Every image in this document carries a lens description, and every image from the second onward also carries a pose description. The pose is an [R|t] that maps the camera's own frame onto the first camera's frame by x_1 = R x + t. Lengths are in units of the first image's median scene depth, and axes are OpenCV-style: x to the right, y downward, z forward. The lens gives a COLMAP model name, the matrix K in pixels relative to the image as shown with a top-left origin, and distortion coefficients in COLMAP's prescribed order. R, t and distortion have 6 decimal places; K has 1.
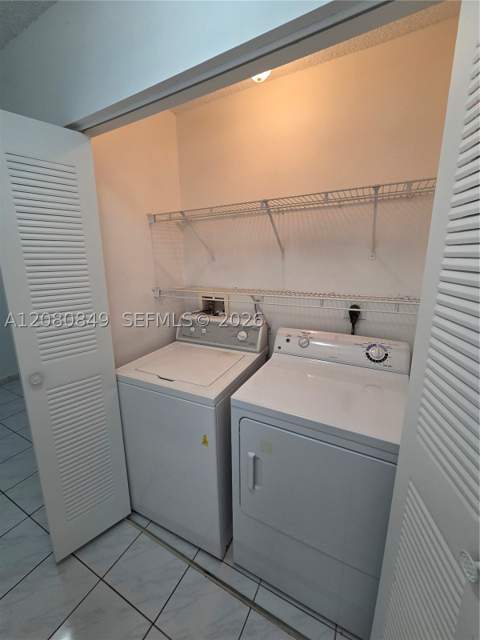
lens RADIAL K [[260.0, 0, 233.3], [0, 260.0, 312.1], [0, 0, 1]] dist [0.002550, -0.000078]
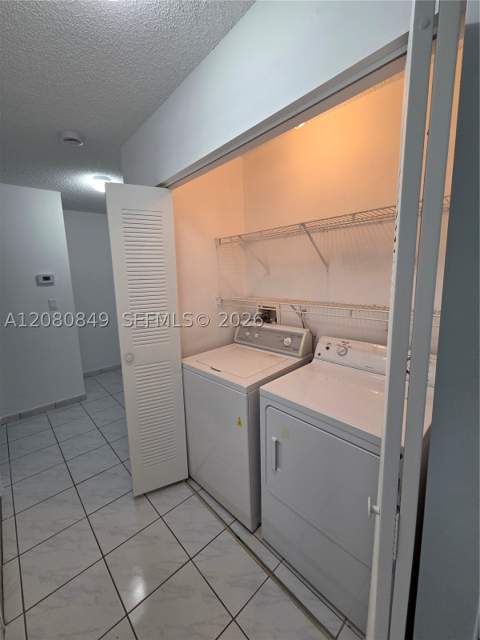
lens RADIAL K [[260.0, 0, 233.3], [0, 260.0, 312.1], [0, 0, 1]] dist [0.002550, -0.000078]
pose [[0.946433, 0.036249, -0.320861, 0.187502], [-0.051317, 0.997935, -0.038627, 0.022635], [0.318798, 0.053023, 0.946338, -0.151191]]
